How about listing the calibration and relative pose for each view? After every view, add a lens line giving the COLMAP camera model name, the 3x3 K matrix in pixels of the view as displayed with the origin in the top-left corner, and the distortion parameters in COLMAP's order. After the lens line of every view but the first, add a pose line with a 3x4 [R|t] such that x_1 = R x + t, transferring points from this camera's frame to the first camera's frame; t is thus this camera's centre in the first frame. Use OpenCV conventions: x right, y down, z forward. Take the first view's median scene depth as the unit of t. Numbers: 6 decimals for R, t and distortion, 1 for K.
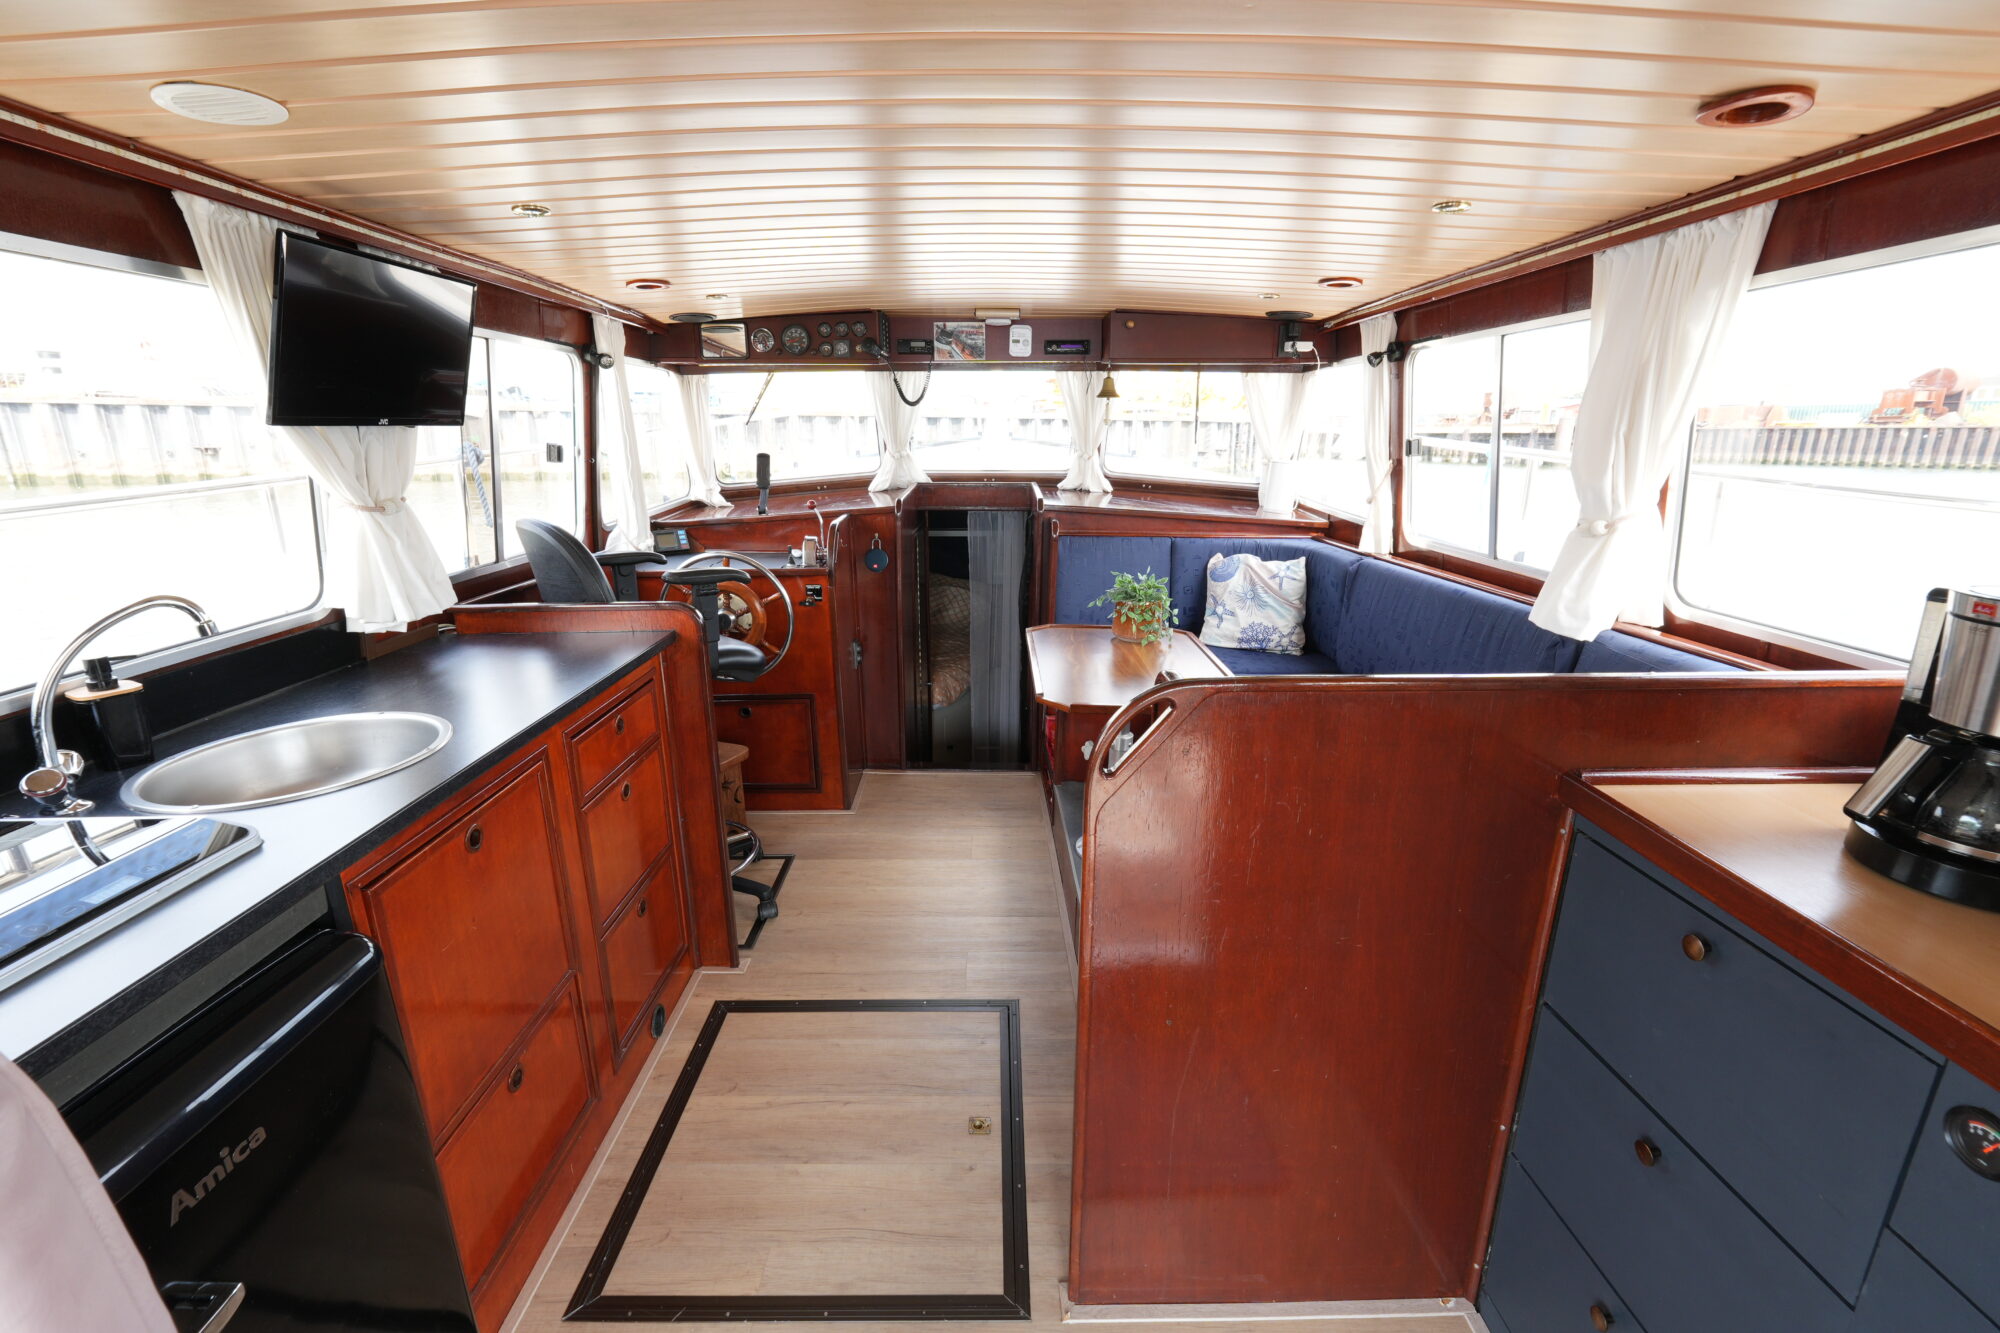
lens RADIAL K [[833.6, 0, 998.8], [0, 833.6, 663.0], [0, 0, 1]] dist [-0.001043, -0.000163]
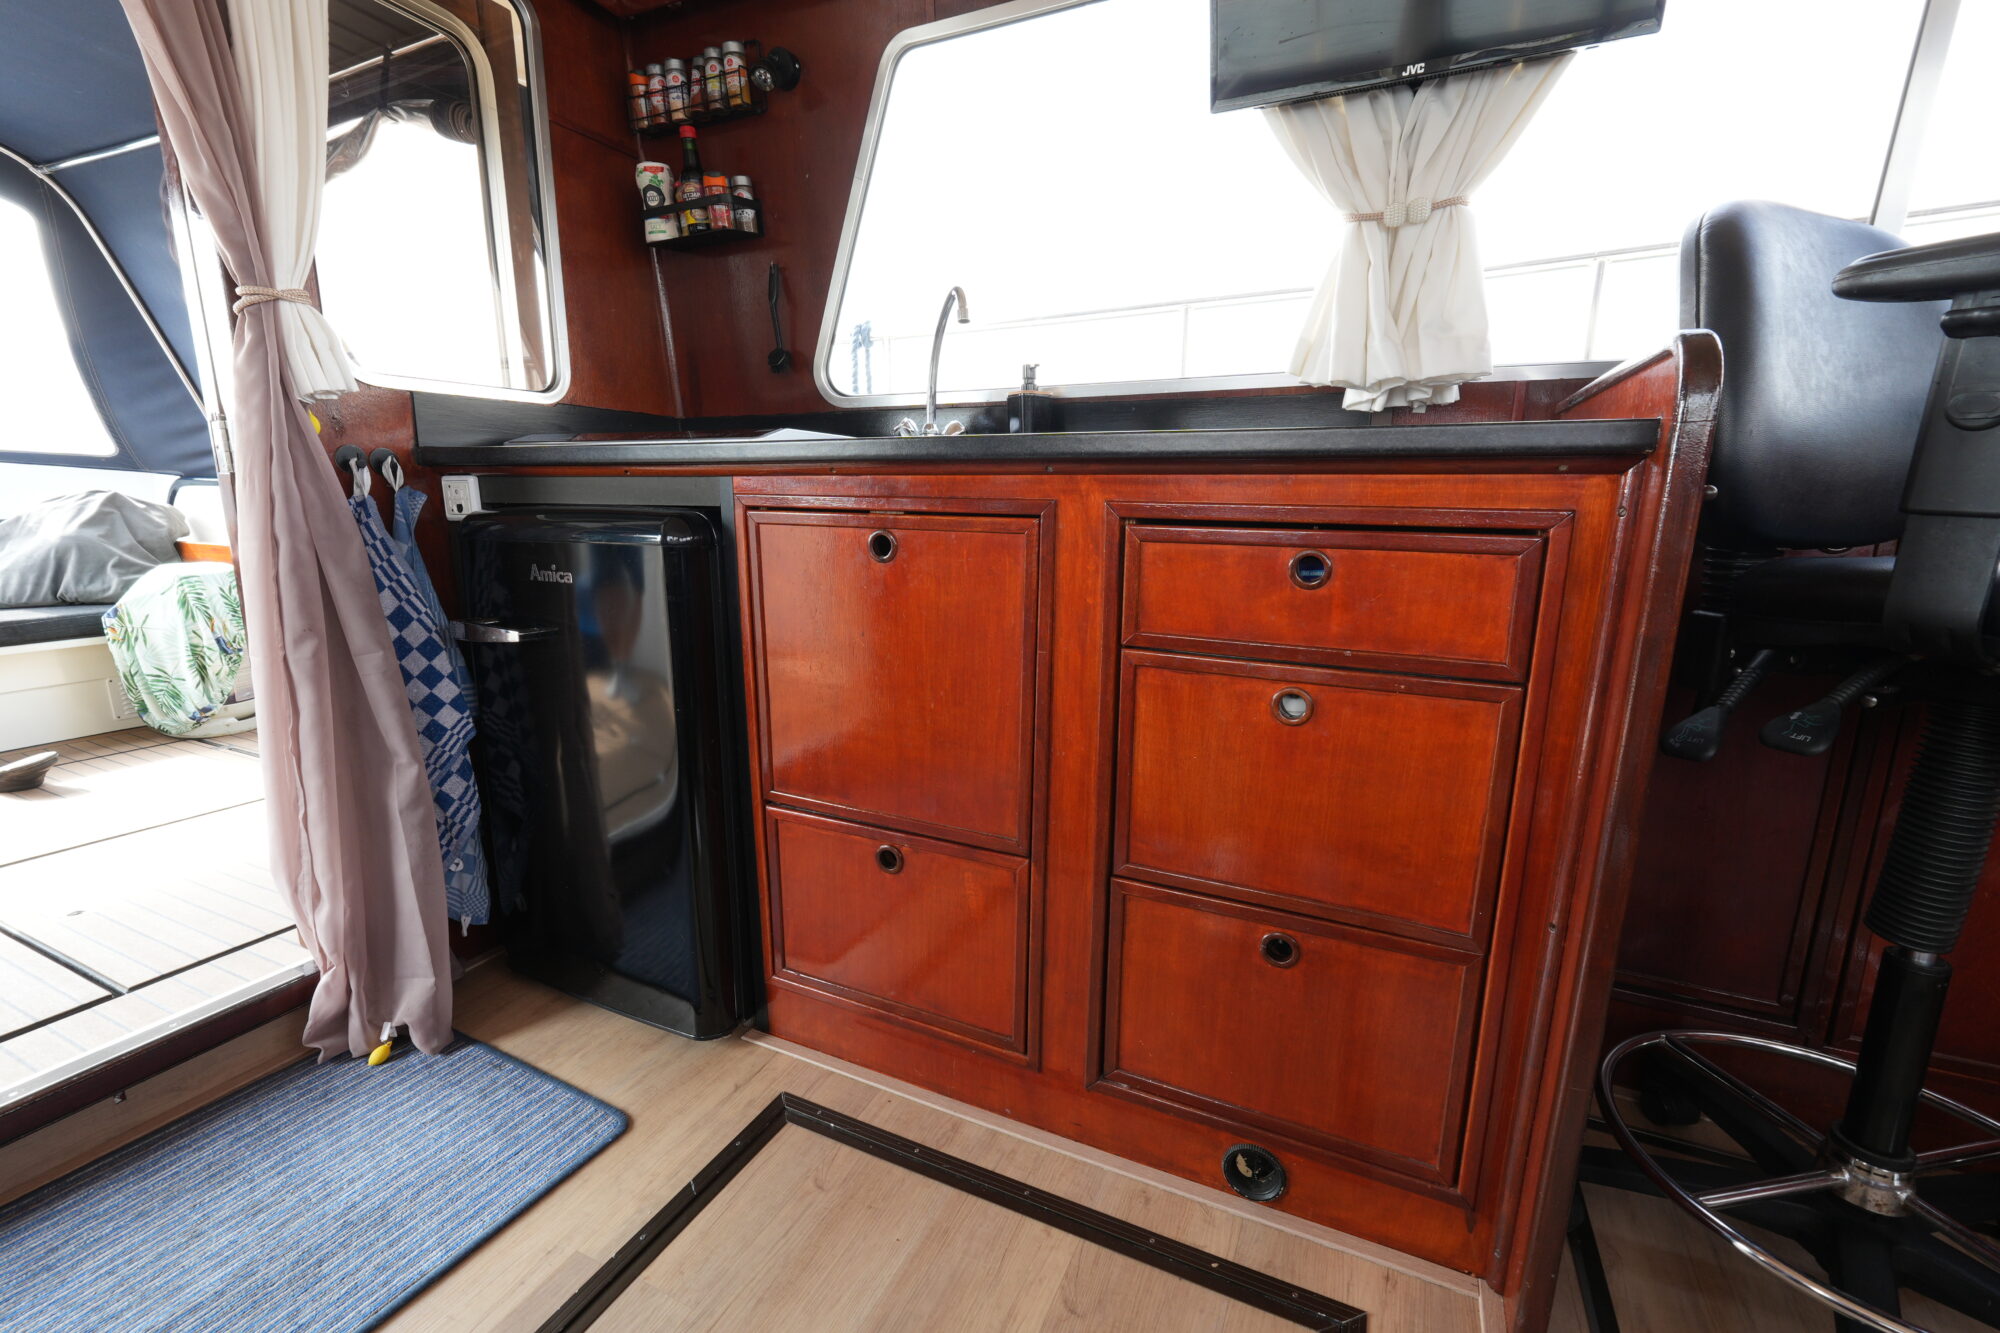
lens RADIAL K [[833.6, 0, 1009.7], [0, 833.6, 669.1], [0, 0, 1]] dist [-0.001043, -0.000163]
pose [[-0.432059, 0.182106, -0.883268, 0.039065], [-0.249326, 0.917109, 0.311044, 0.011897], [0.866696, 0.354611, -0.350841, 0.623547]]
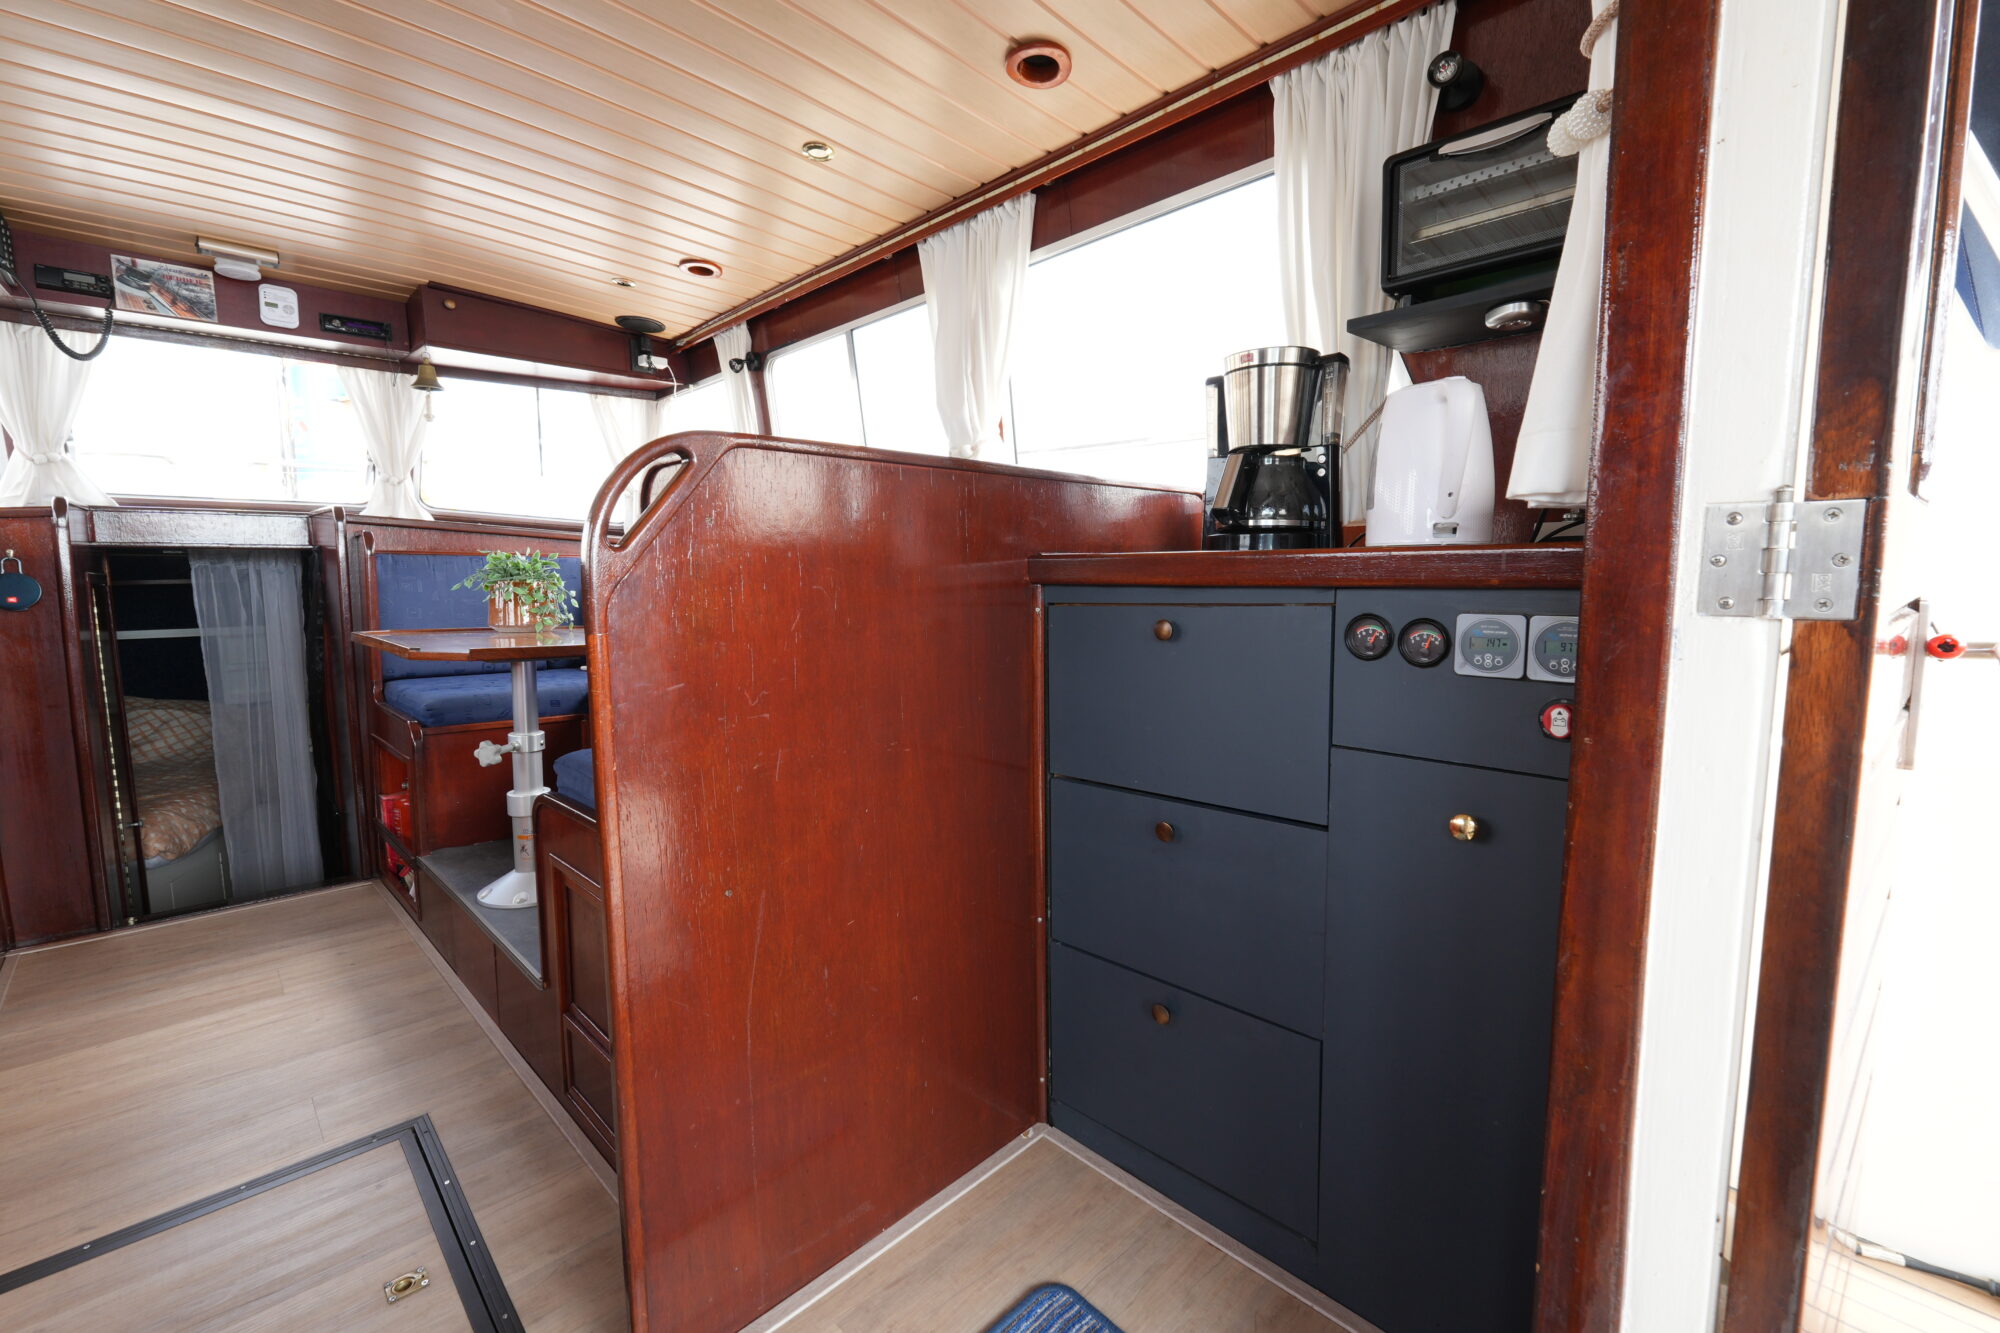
lens RADIAL K [[833.6, 0, 996.7], [0, 833.6, 662.2], [0, 0, 1]] dist [-0.001043, -0.000163]
pose [[0.720075, -0.080139, 0.689253, -0.057173], [0.196922, 0.976070, -0.092240, 0.142206], [-0.665368, 0.202149, 0.718625, 0.093742]]
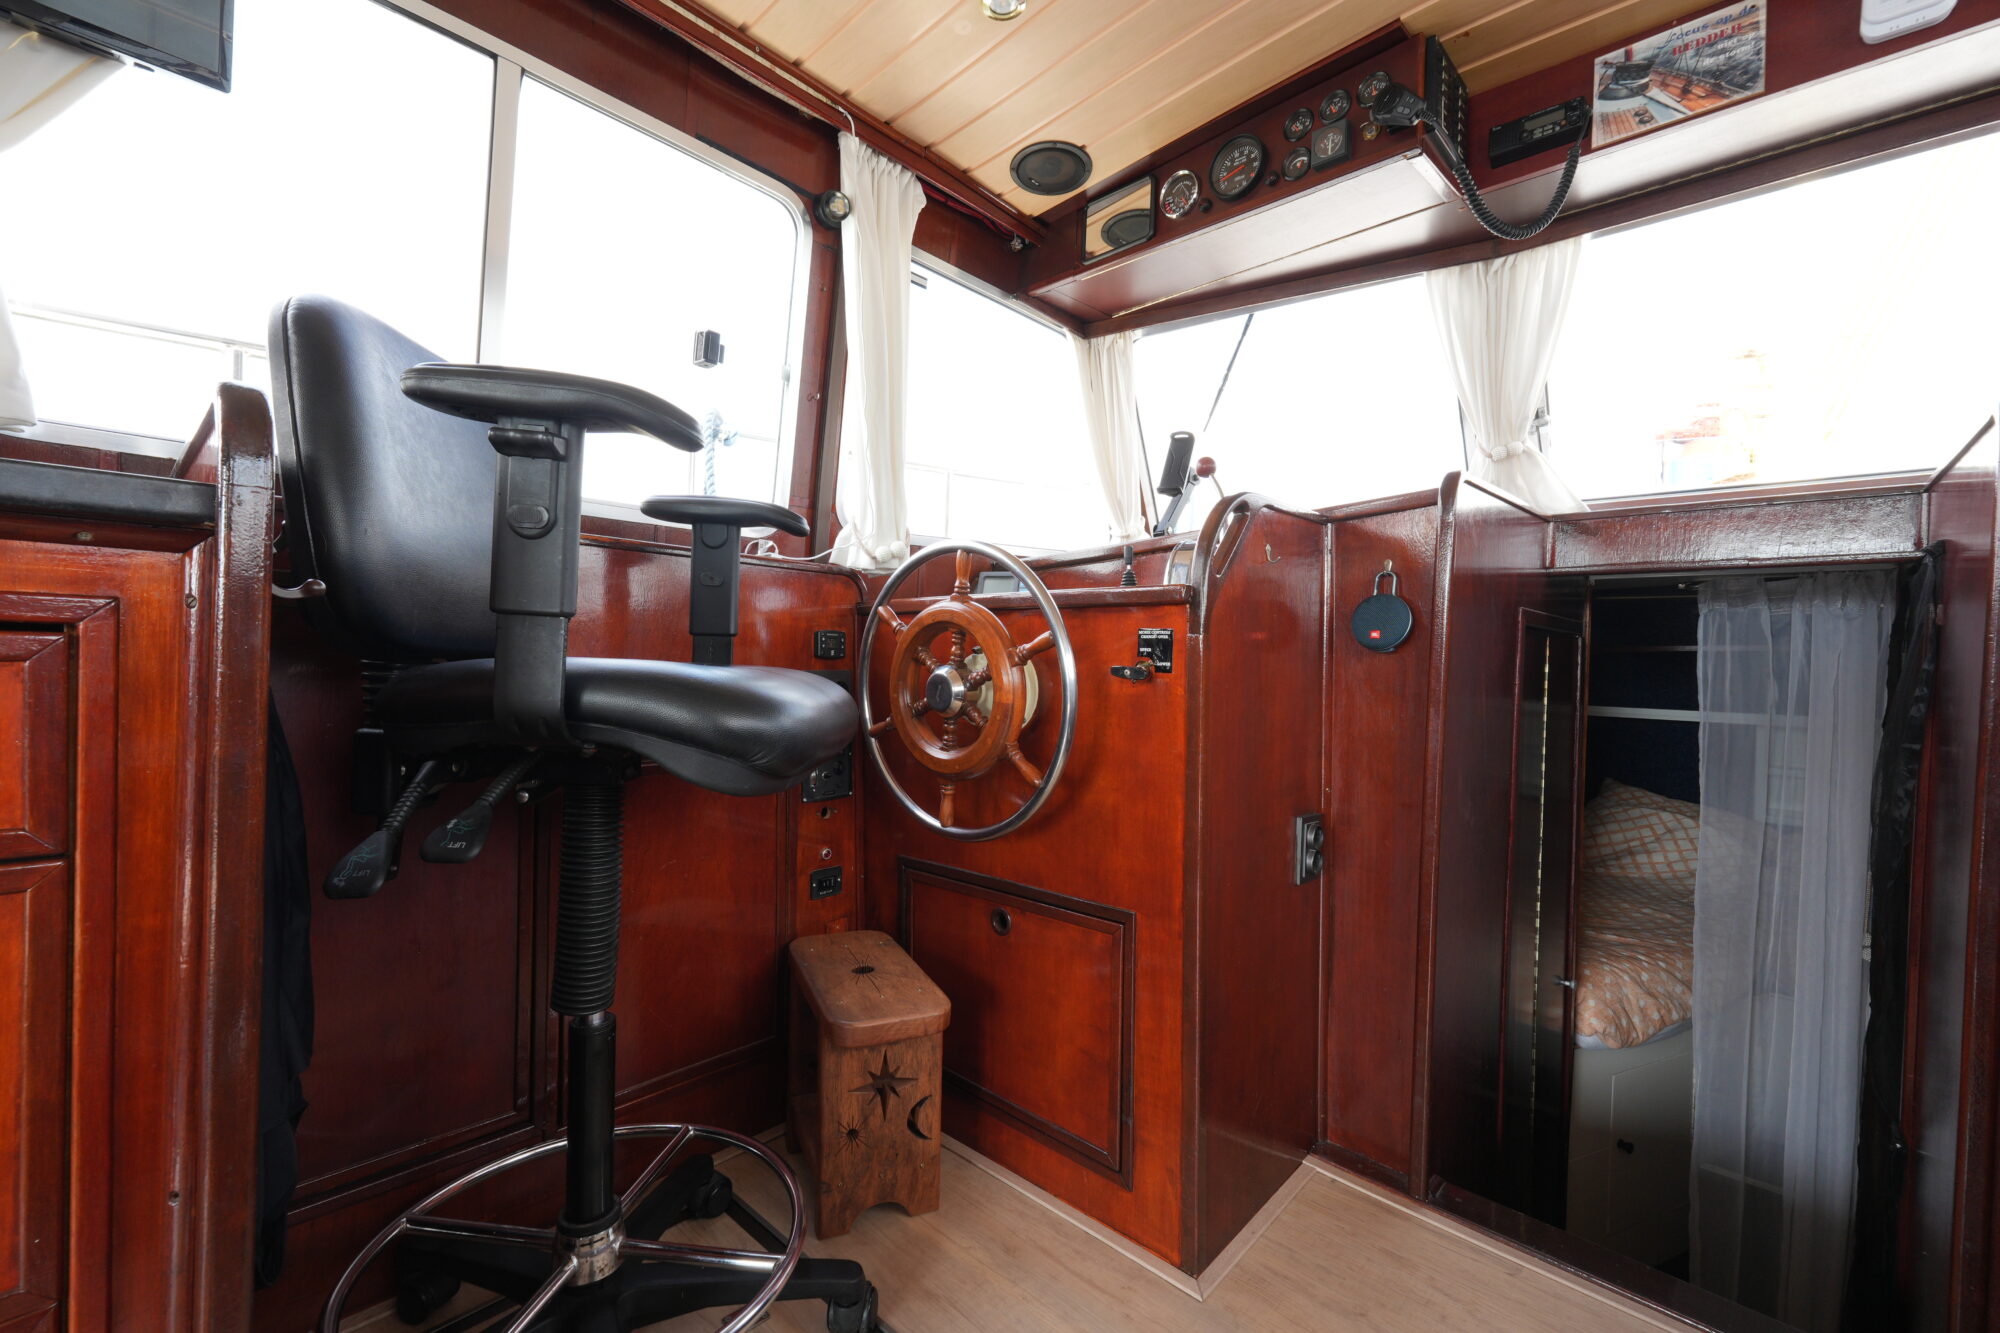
lens RADIAL K [[833.6, 0, 996.4], [0, 833.6, 663.8], [0, 0, 1]] dist [-0.001043, -0.000163]
pose [[0.725411, 0.023965, -0.687899, -0.003897], [-0.208625, 0.960038, -0.186557, 0.011263], [0.655938, 0.278843, 0.701421, 0.668868]]
